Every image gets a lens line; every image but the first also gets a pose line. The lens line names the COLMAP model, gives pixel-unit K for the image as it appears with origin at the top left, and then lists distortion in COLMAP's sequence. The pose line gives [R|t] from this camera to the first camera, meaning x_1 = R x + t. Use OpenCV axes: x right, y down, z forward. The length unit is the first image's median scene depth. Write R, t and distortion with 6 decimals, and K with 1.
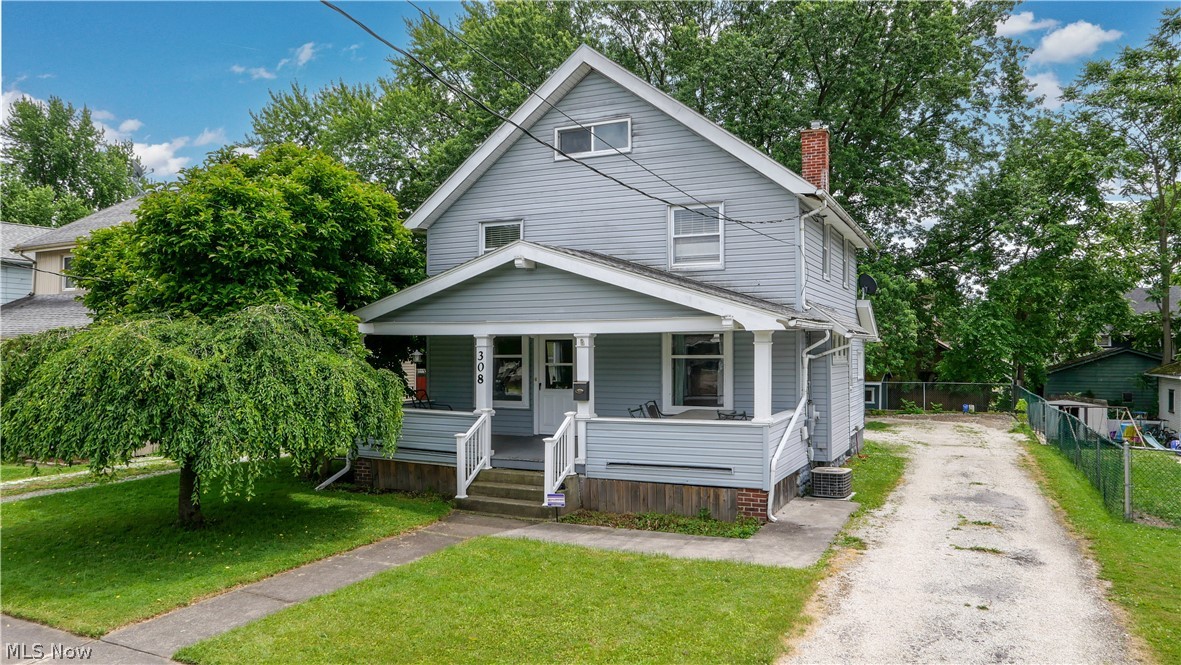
lens RADIAL K [[789.3, 0, 590.5], [0, 789.3, 332.5], [0, 0, 1]] dist [-0.024195, 0.001011]
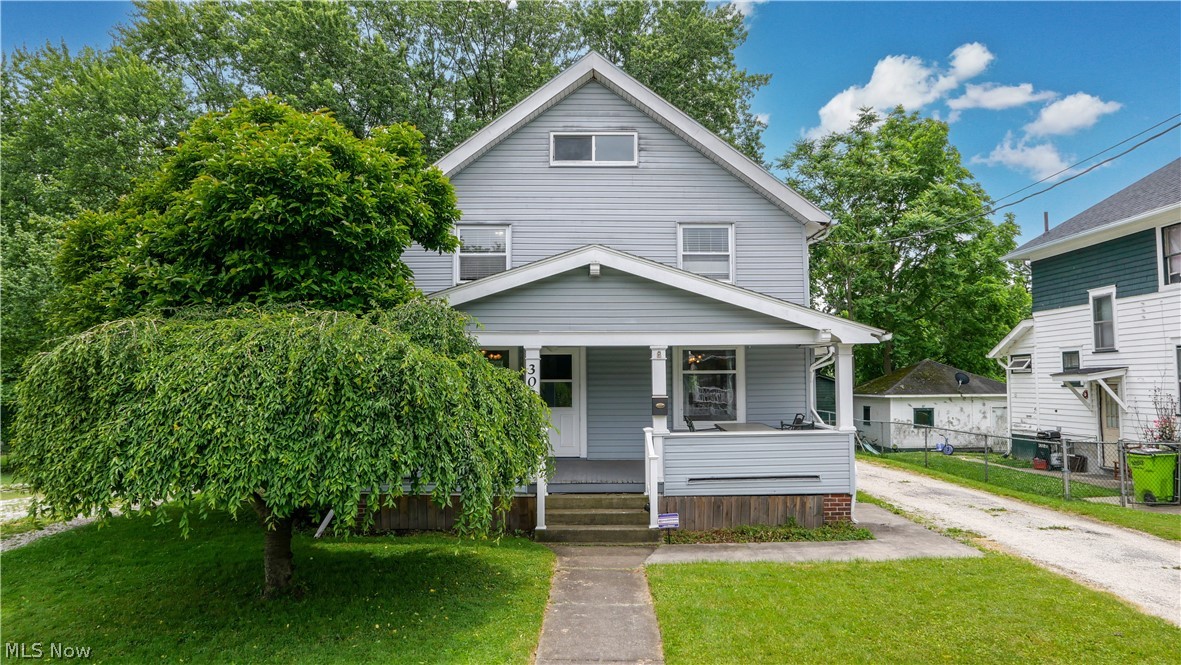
lens RADIAL K [[777.5, 0, 590.7], [0, 777.5, 323.7], [0, 0, 1]] dist [-0.021796, 0.000332]
pose [[0.898986, 0.030154, 0.436938, -0.493127], [-0.008001, 0.998591, -0.052453, 0.024769], [-0.437904, 0.043659, 0.897961, 0.180357]]
